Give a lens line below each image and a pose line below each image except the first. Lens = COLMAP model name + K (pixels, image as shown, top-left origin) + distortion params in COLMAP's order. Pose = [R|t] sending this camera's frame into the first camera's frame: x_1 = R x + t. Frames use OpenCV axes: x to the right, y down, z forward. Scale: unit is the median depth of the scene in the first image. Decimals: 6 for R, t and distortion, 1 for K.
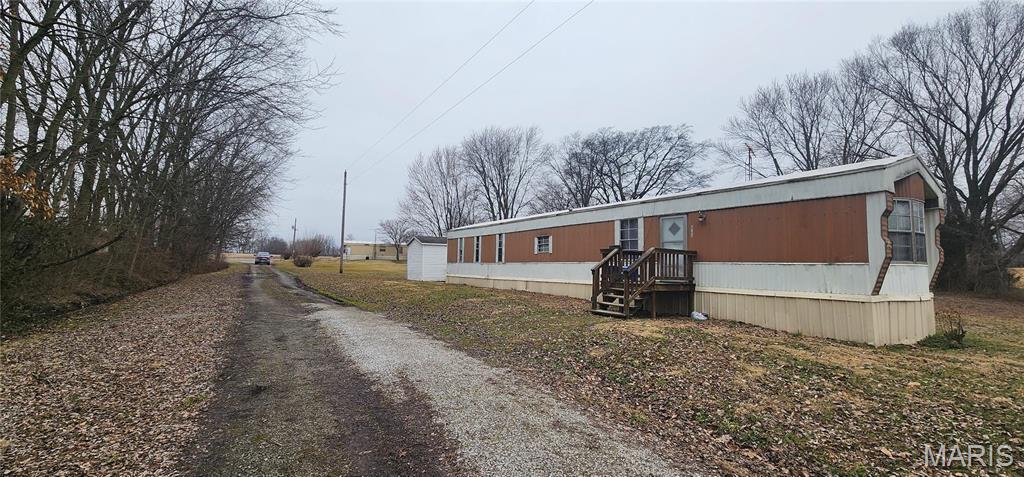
lens RADIAL K [[428.5, 0, 512.6], [0, 428.5, 233.3], [0, 0, 1]] dist [0.002883, 0.000158]
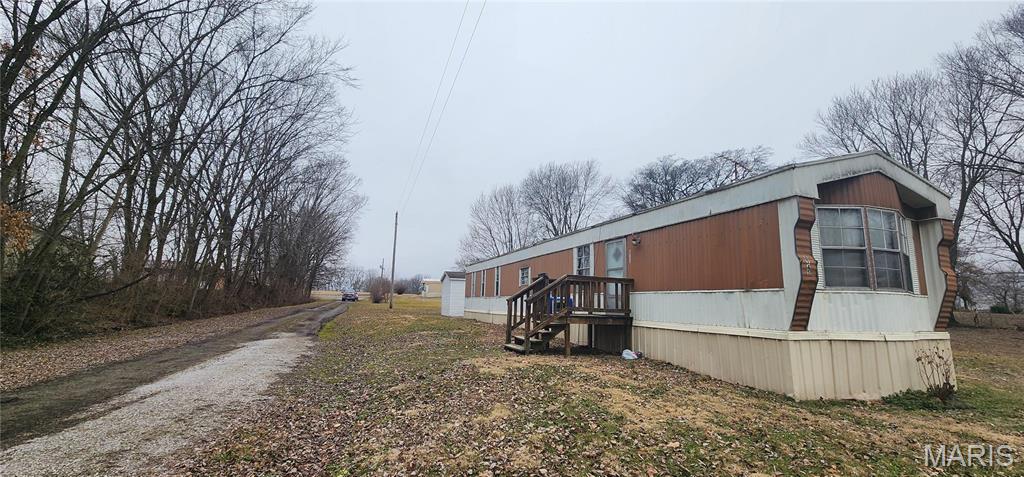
lens RADIAL K [[428.5, 0, 512.6], [0, 428.5, 233.3], [0, 0, 1]] dist [0.002883, 0.000158]
pose [[0.974247, -0.030443, -0.223421, 0.378849], [0.010176, 0.995770, -0.091312, 0.025345], [0.225255, 0.086687, 0.970436, 0.090458]]
